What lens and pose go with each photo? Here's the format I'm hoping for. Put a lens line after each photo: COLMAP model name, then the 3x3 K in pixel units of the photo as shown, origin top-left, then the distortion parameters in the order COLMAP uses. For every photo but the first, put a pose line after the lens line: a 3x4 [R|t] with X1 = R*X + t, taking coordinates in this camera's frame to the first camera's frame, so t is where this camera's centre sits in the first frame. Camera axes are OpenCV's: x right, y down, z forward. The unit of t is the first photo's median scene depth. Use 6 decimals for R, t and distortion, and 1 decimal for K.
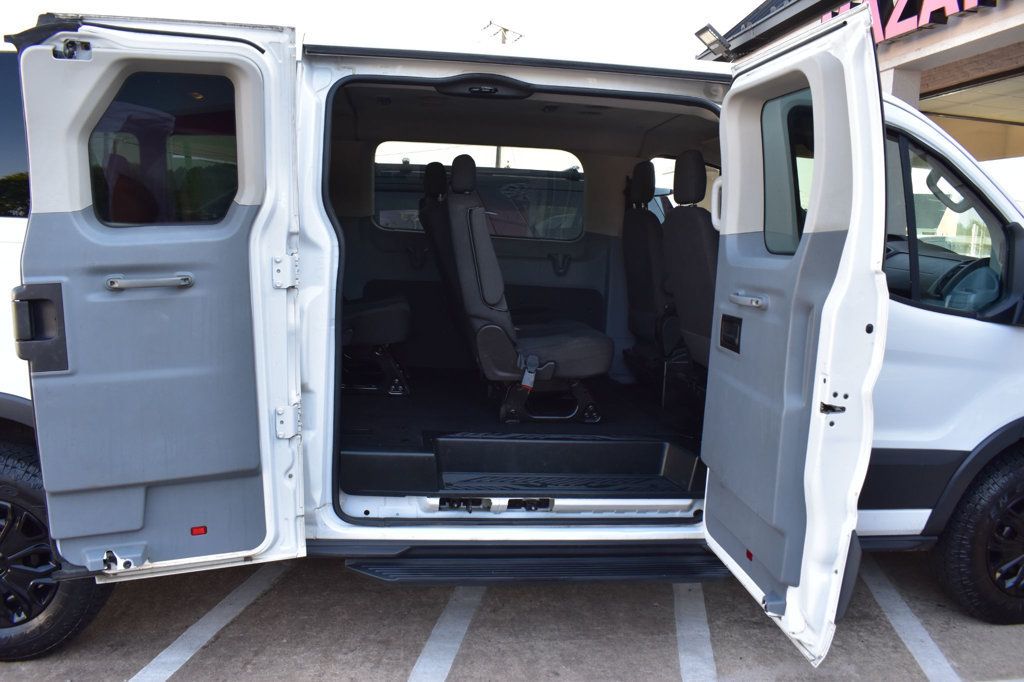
lens RADIAL K [[801.7, 0, 514.2], [0, 801.7, 336.7], [0, 0, 1]] dist [-0.081570, -0.003660]
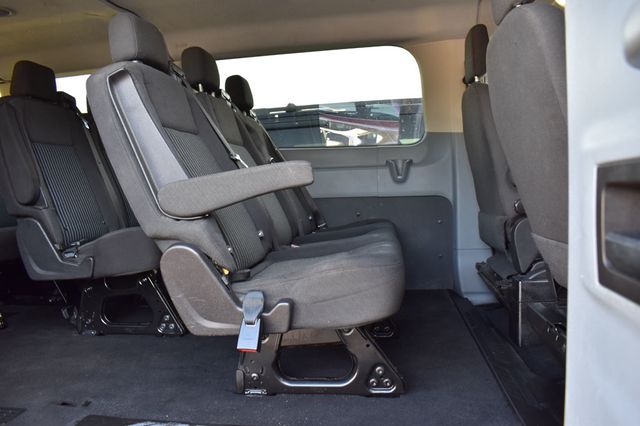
lens RADIAL K [[501.1, 0, 320.7], [0, 501.1, 216.1], [0, 0, 1]] dist [-0.081570, -0.003660]
pose [[0.963499, -0.066316, -0.259367, 0.159052], [0.048500, 0.996041, -0.074502, -0.003071], [0.263280, 0.059203, 0.962901, 0.613222]]
